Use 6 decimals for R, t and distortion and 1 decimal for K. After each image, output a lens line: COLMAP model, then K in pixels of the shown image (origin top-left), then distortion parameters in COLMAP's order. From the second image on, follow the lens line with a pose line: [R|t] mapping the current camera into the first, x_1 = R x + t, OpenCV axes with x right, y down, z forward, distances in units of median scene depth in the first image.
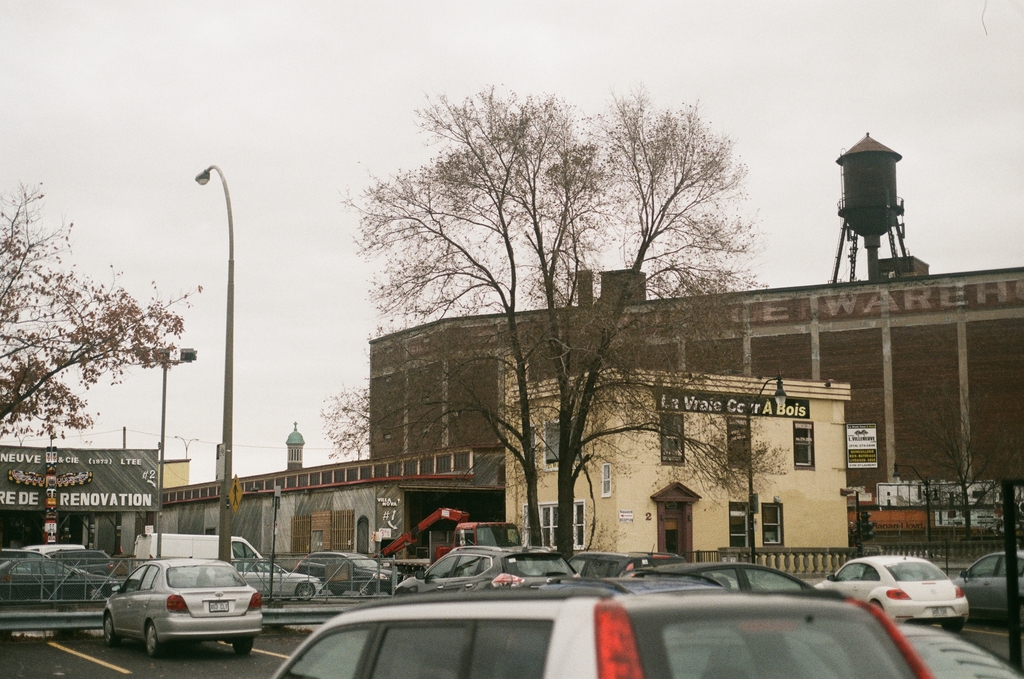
lens RADIAL K [[1497.4, 0, 512.0], [0, 1497.4, 339.5], [0, 0, 1]] dist [0.002510, -0.037146]
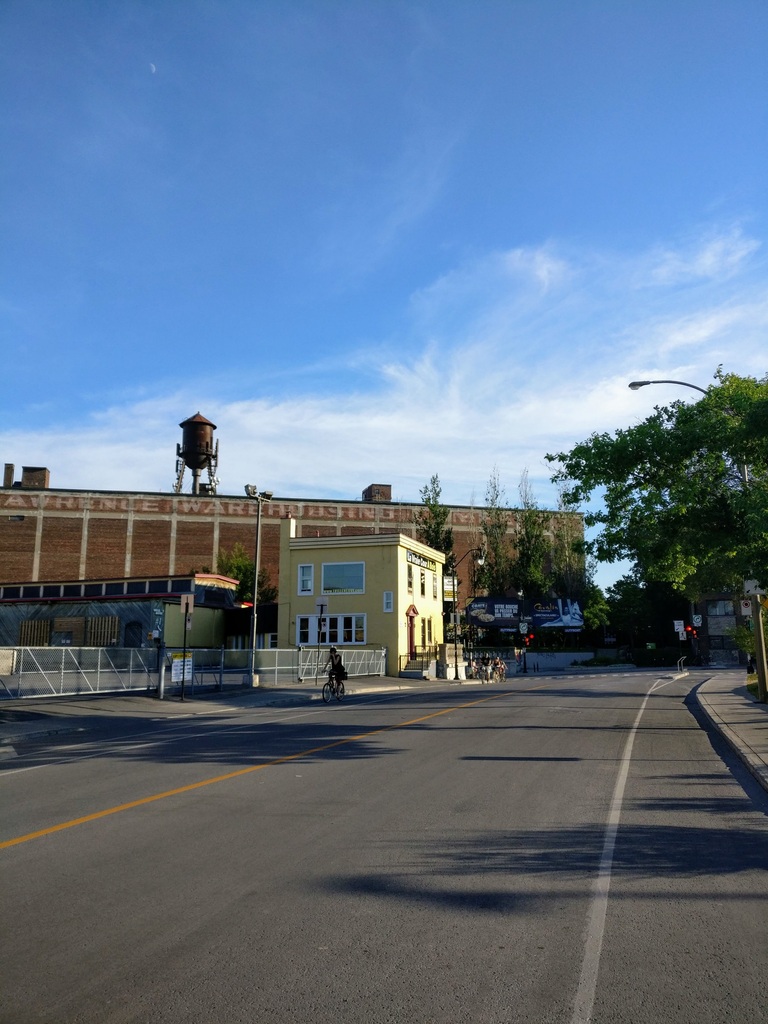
lens RADIAL K [[813.4, 0, 387.2], [0, 813.4, 486.3], [0, 0, 1]] dist [0.003722, -0.004105]
pose [[0.727350, 0.134865, 0.672884, -0.256072], [-0.092468, 0.990818, -0.098636, 0.026231], [-0.680009, 0.009523, 0.733142, 0.159537]]
